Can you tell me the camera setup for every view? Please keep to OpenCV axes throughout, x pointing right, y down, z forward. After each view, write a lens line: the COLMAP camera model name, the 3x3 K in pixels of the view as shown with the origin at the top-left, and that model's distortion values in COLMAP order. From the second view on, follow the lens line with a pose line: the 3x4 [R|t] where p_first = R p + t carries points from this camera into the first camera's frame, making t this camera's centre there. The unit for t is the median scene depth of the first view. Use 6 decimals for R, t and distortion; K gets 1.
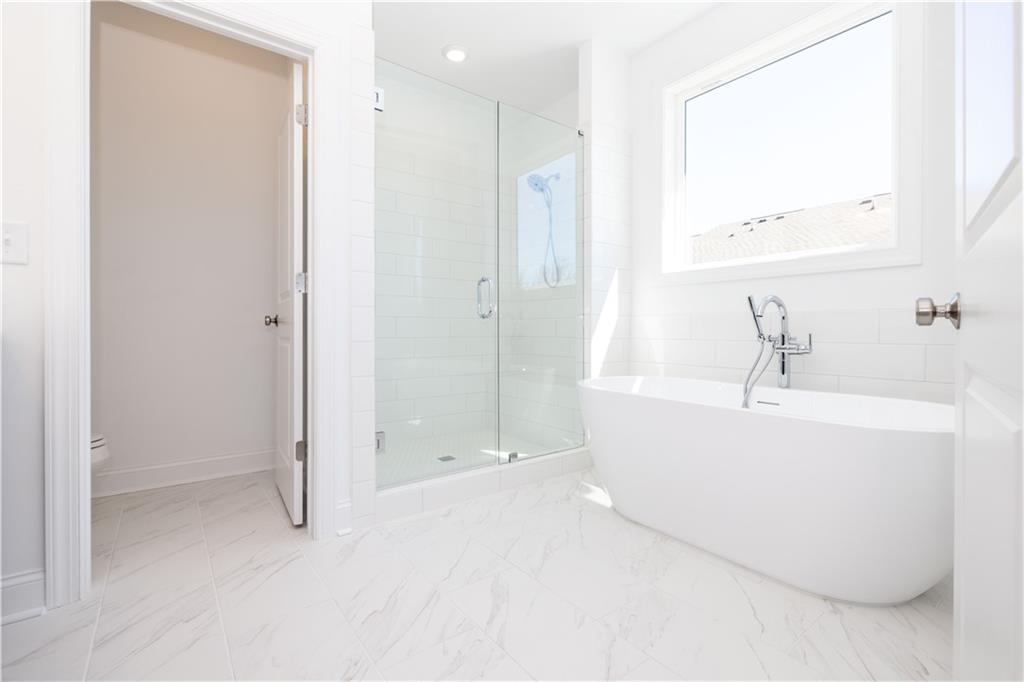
lens RADIAL K [[444.7, 0, 511.3], [0, 444.7, 332.1], [0, 0, 1]] dist [-0.016925, 0.003949]
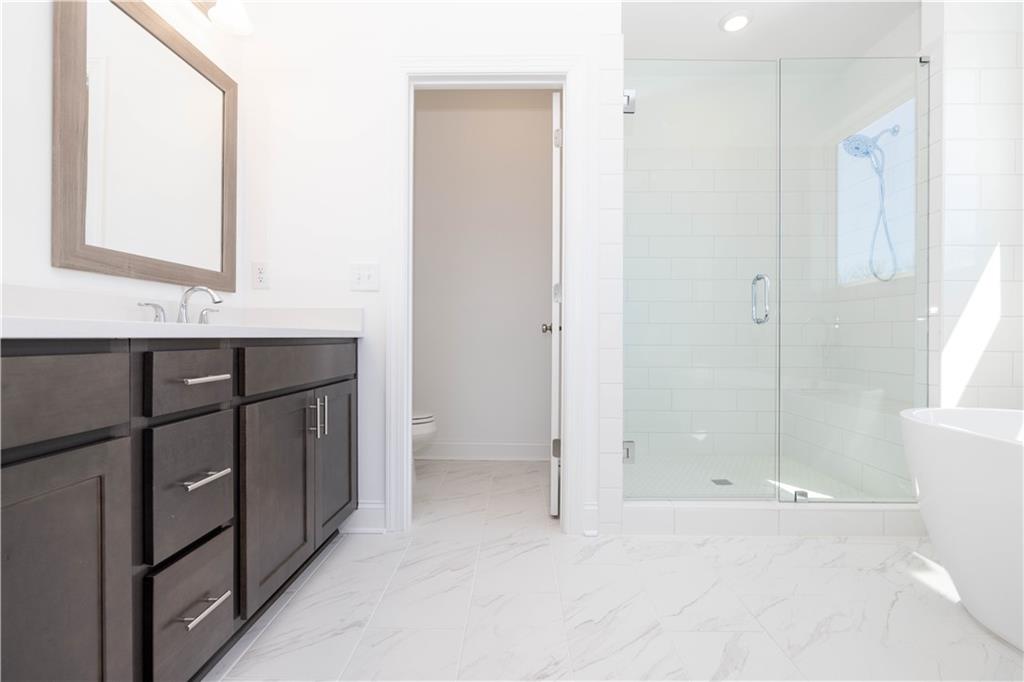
lens RADIAL K [[444.7, 0, 514.3], [0, 444.7, 339.4], [0, 0, 1]] dist [-0.016925, 0.003949]
pose [[0.791177, 0.006362, -0.611554, 0.091586], [-0.006173, 0.999978, 0.002417, -0.000391], [0.611556, 0.001863, 0.791199, 0.062120]]
